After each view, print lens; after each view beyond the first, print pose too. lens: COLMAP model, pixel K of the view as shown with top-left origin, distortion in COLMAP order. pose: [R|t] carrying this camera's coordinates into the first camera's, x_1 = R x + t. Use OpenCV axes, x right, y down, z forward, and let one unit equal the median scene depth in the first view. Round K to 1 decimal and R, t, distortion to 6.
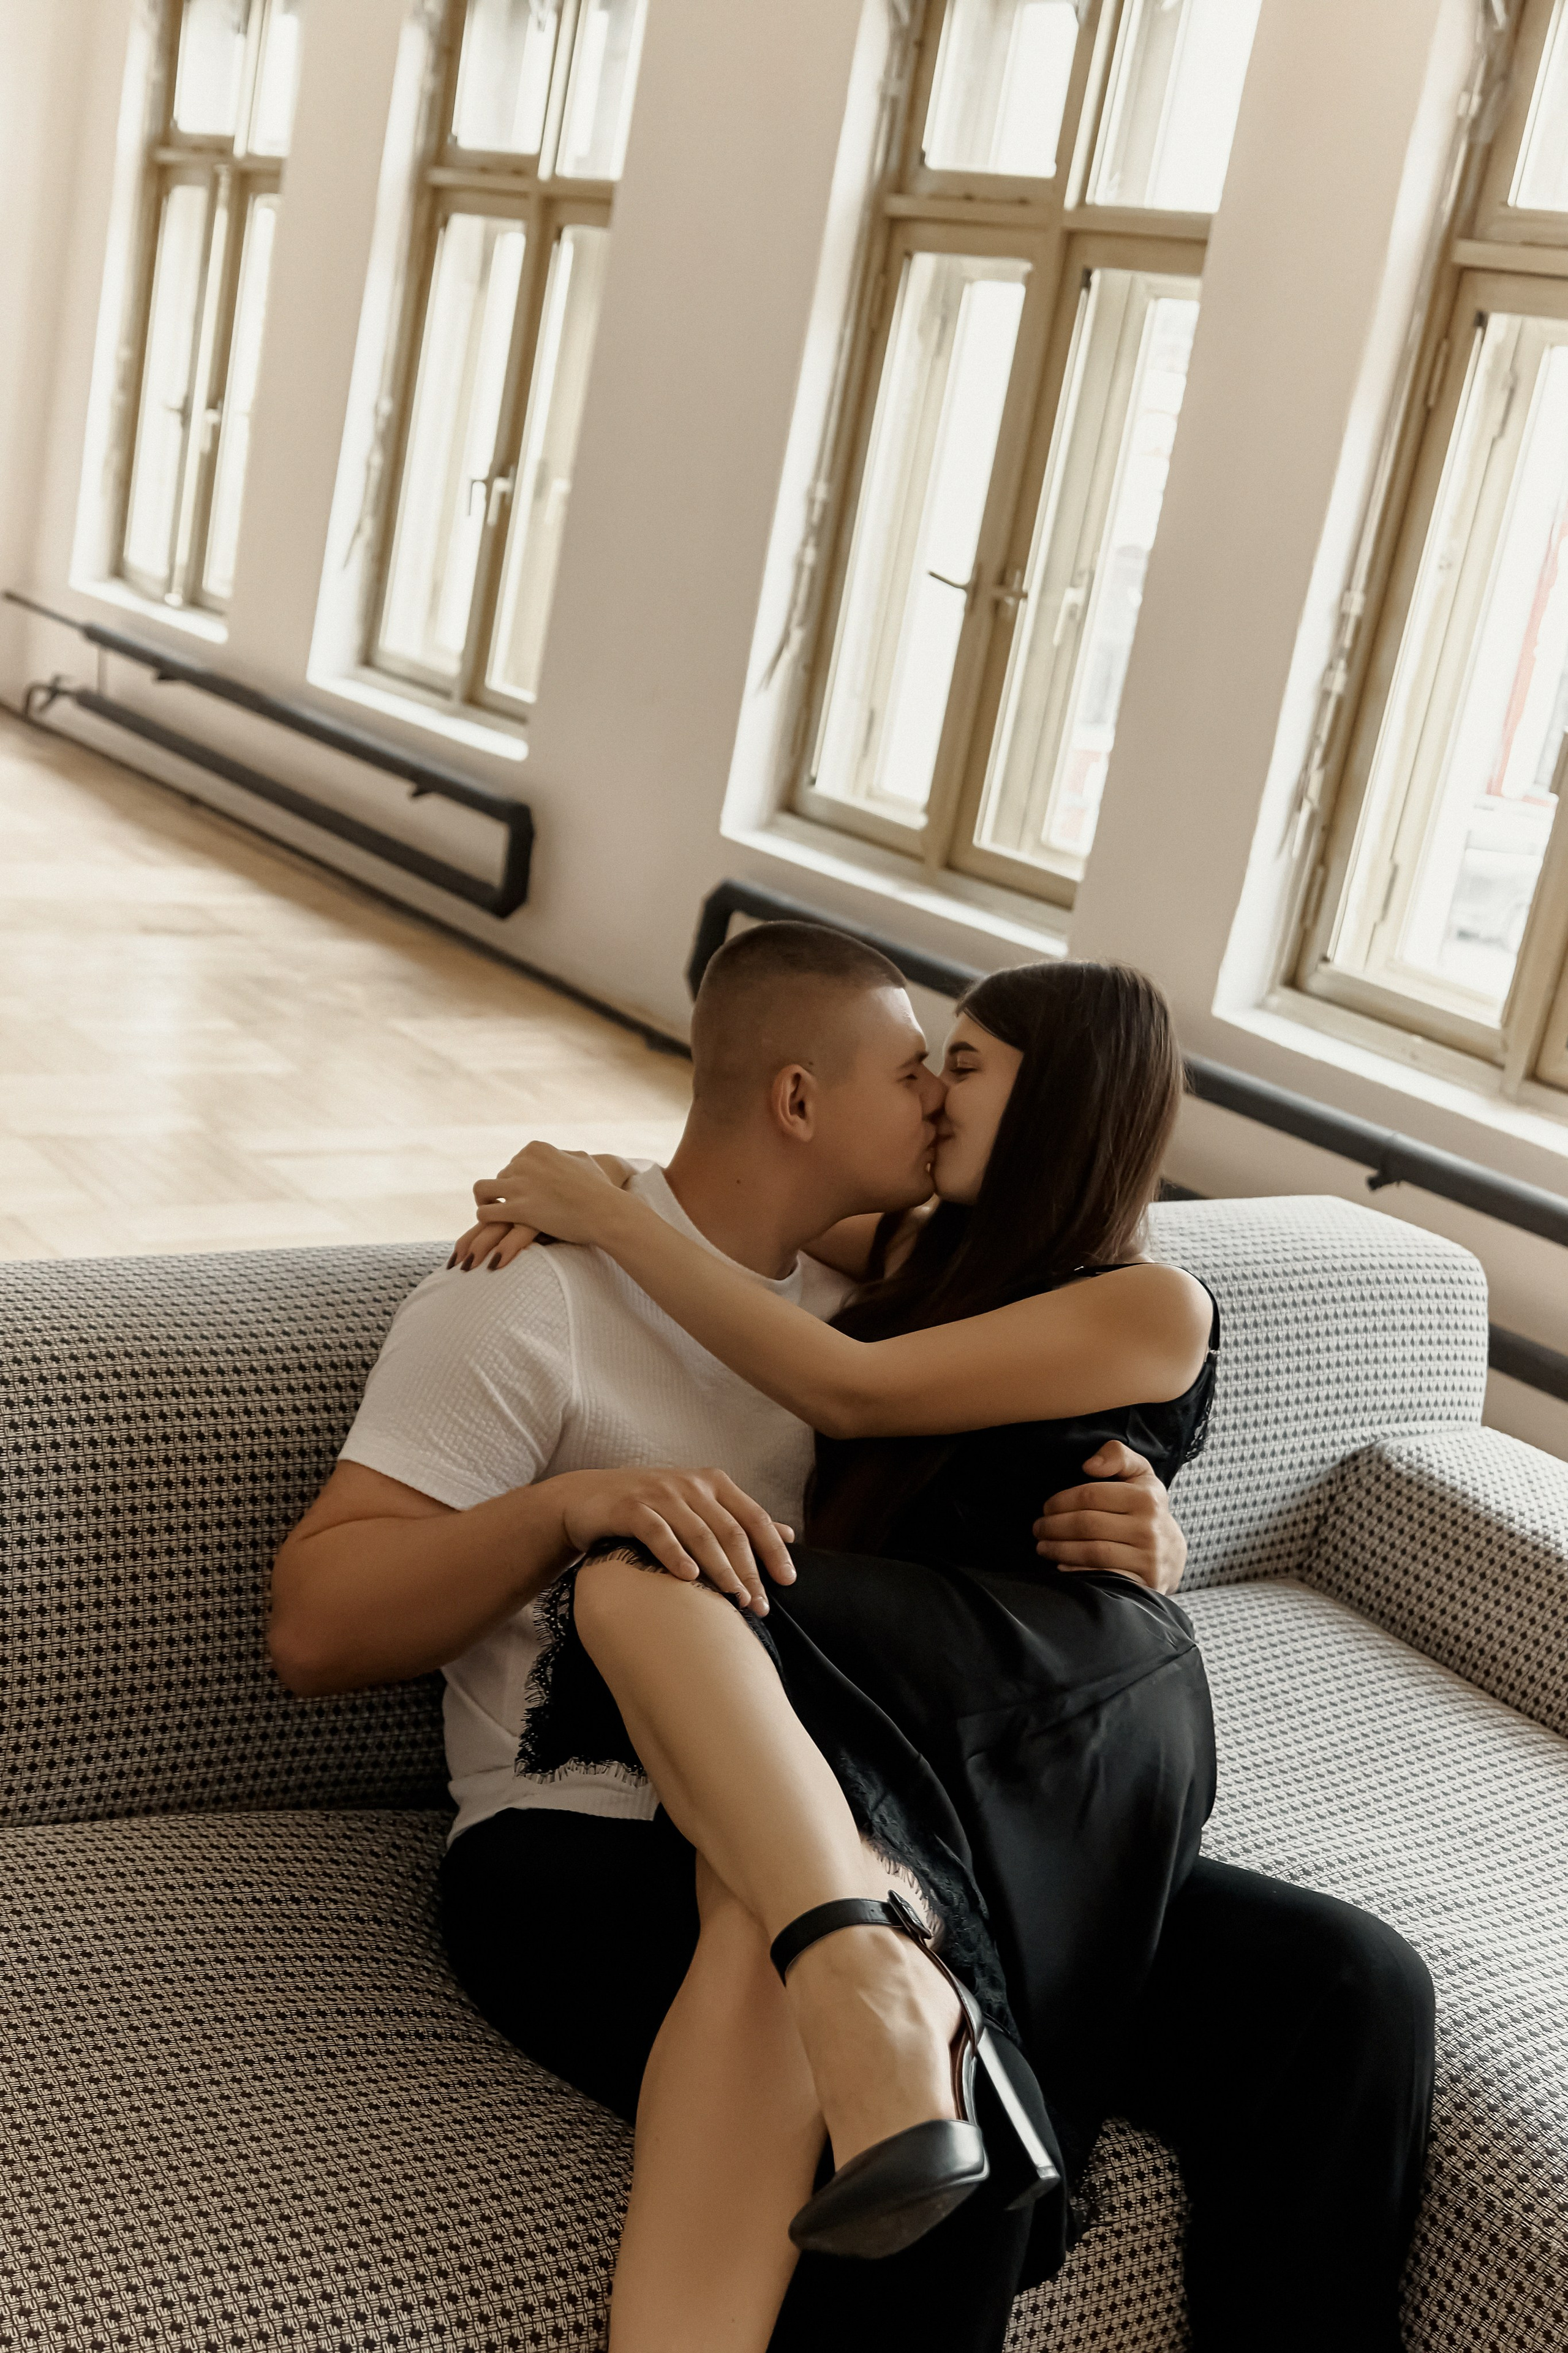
lens RADIAL K [[2757.3, 0, 784.0], [0, 2757.3, 1176.5], [0, 0, 1]] dist [-0.002474, 0.039295]
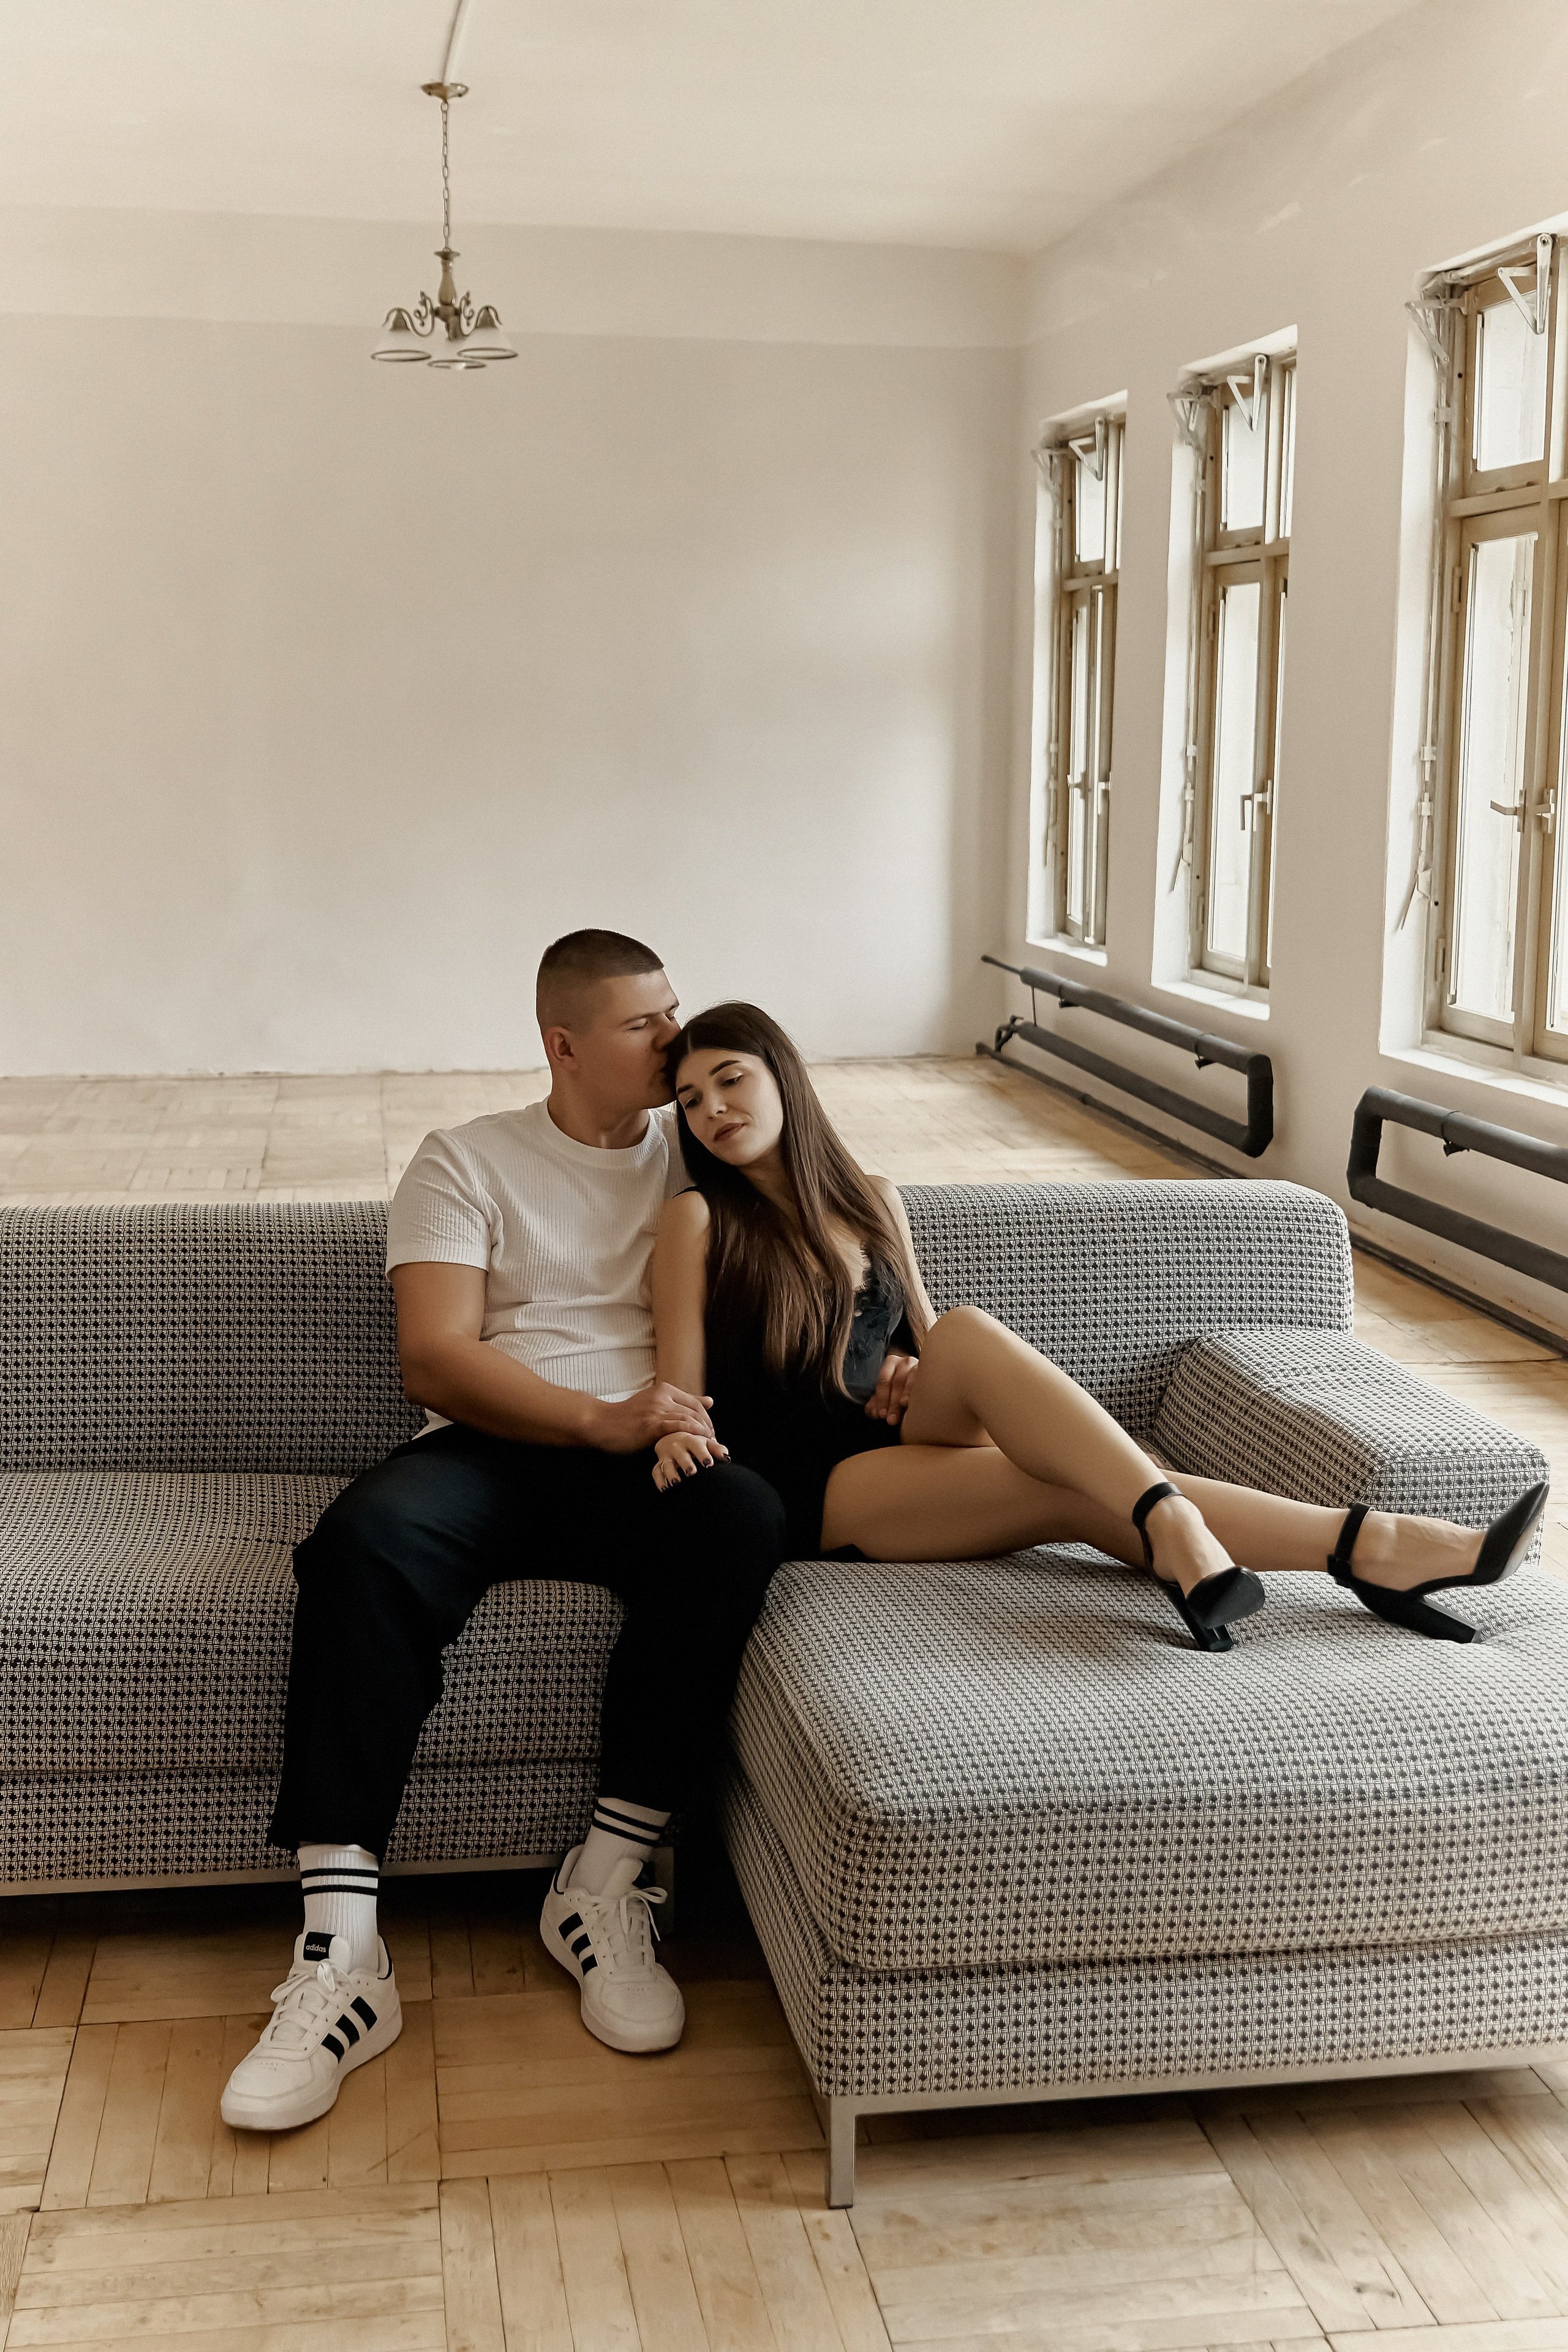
lens RADIAL K [[2843.0, 0, 796.9], [0, 2843.0, 1170.3], [0, 0, 1]] dist [-0.011575, -0.015465]
pose [[0.873078, -0.093012, -0.478627, 0.281937], [0.017664, 0.987025, -0.159589, 0.093518], [0.487261, 0.130879, 0.863393, -0.118746]]
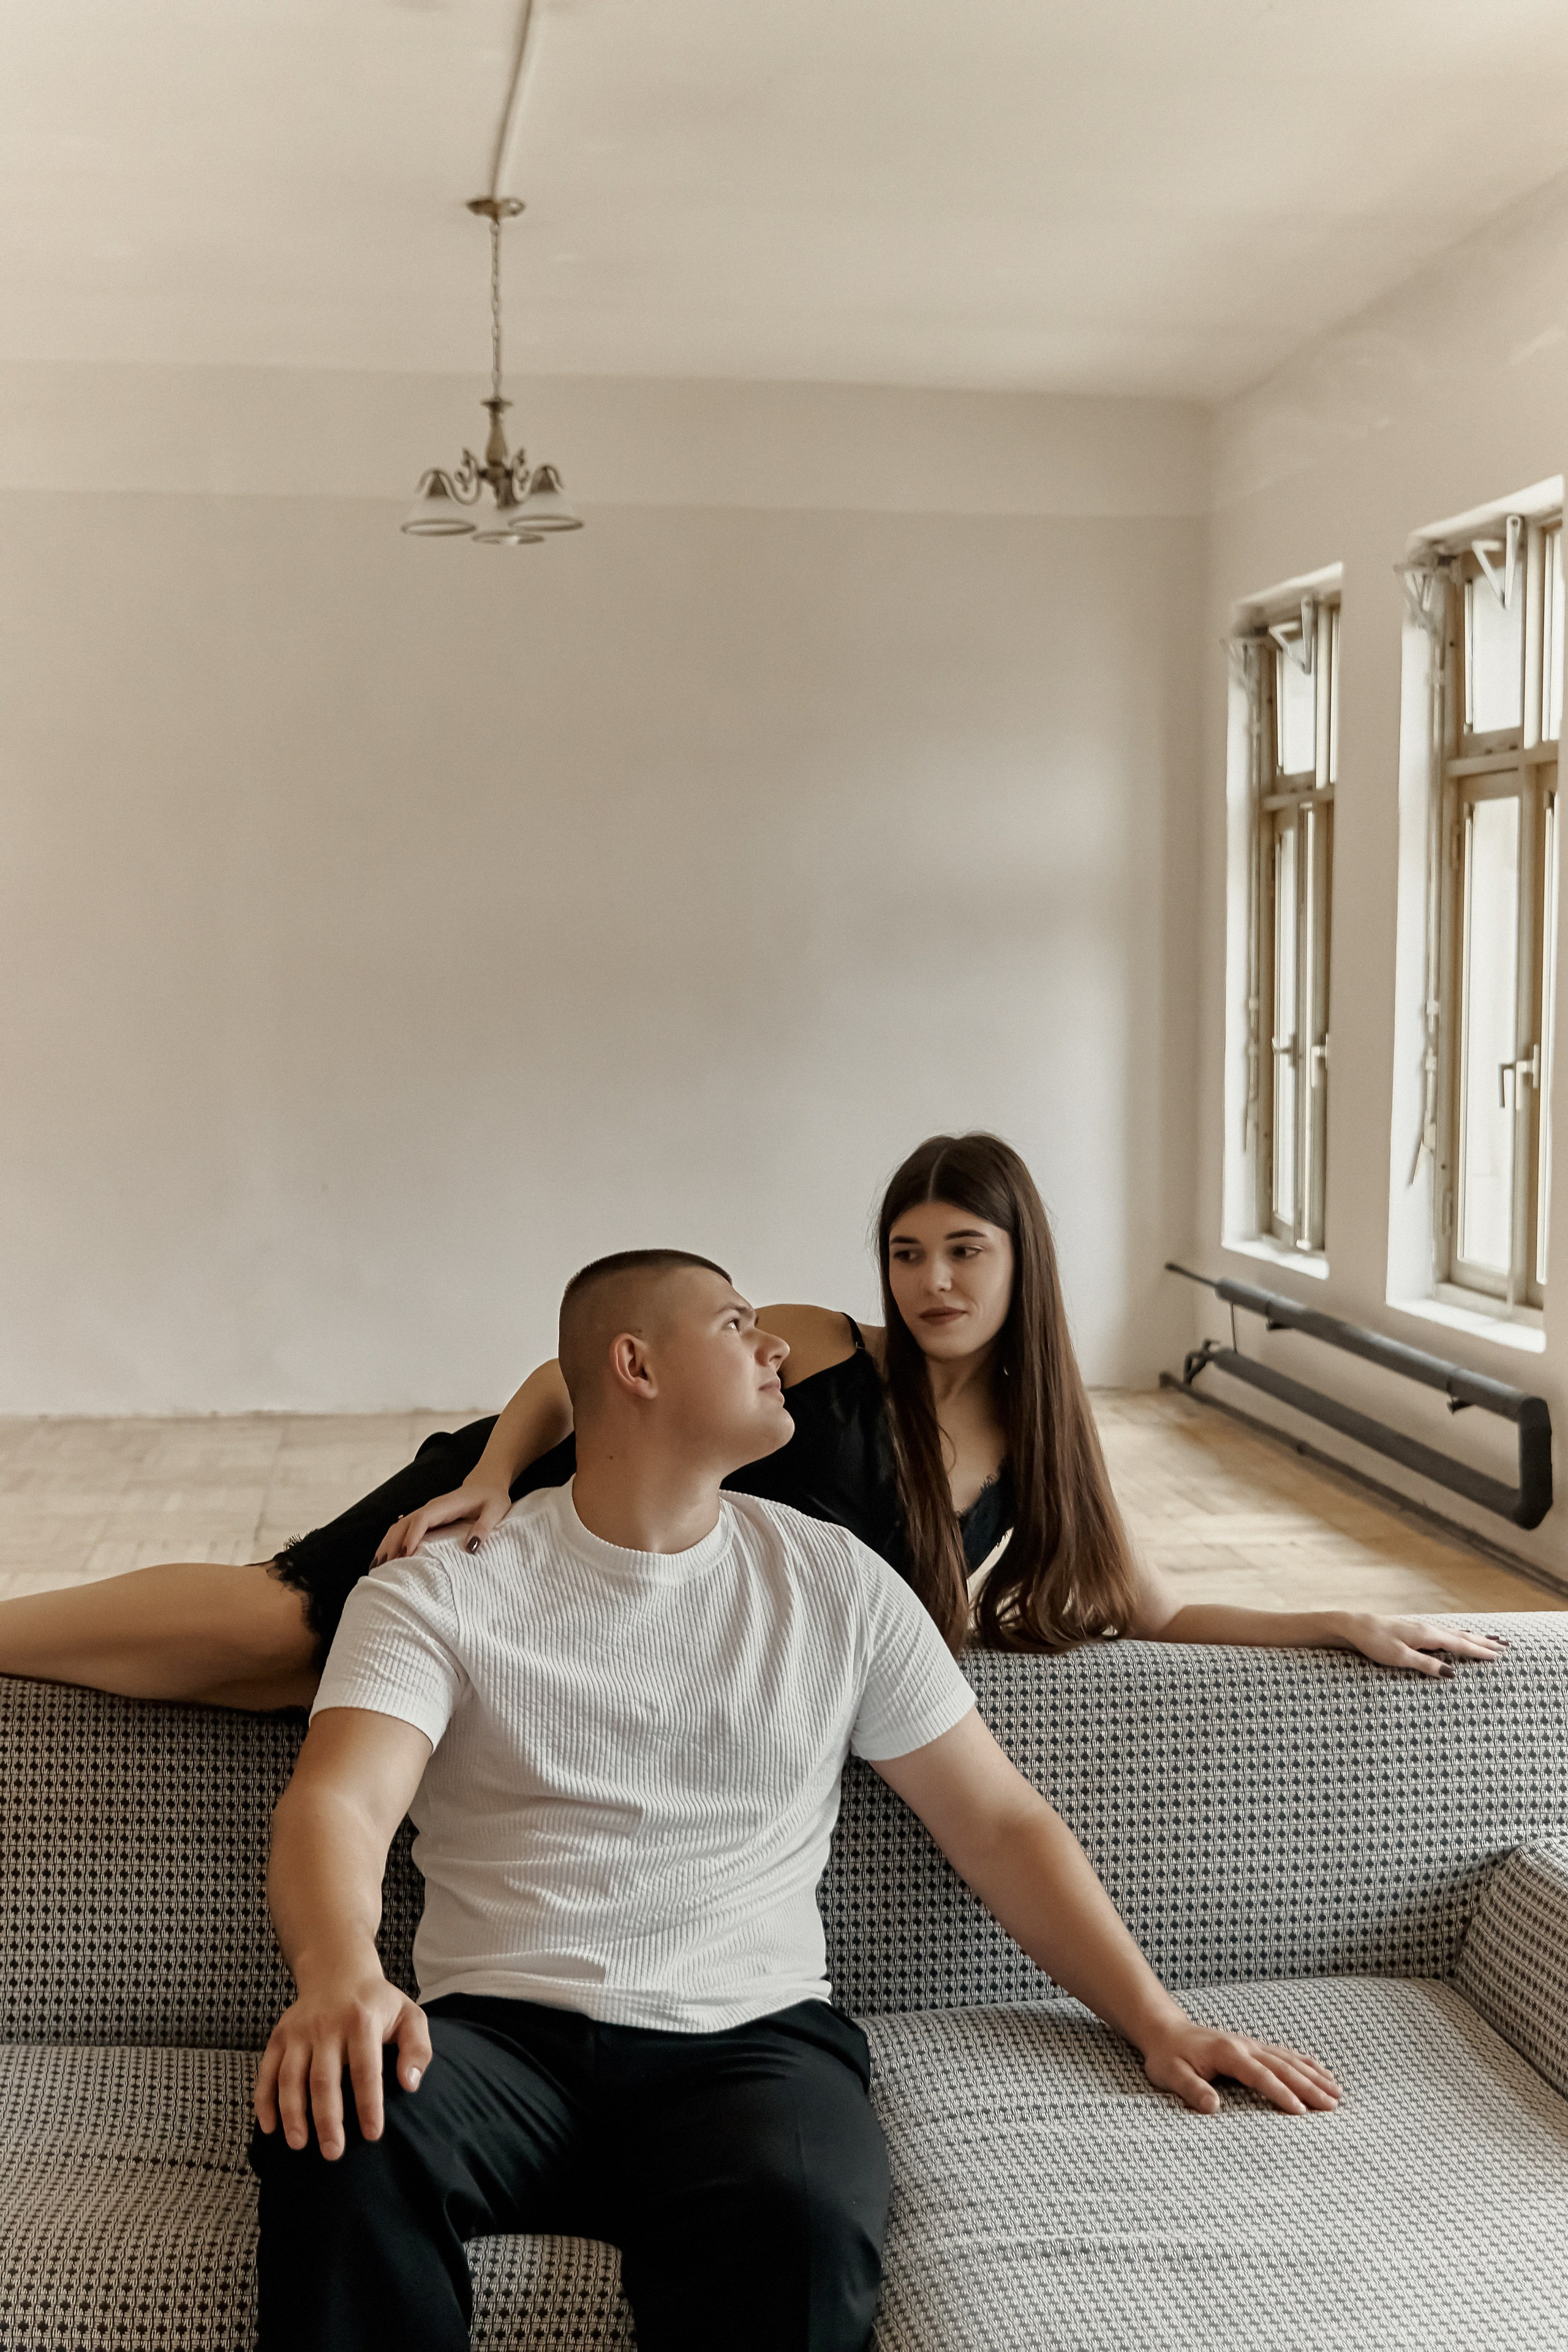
lens RADIAL K [[3378.6, 0, 796.6], [0, 3378.6, 1184.9], [0, 0, 1]] dist [-0.077935, 0.126118]
pose [[0.853867, -0.140476, -0.501176, 0.241592], [0.012177, 0.968019, -0.250582, 0.065279], [0.520348, 0.207861, 0.828270, -0.050966]]
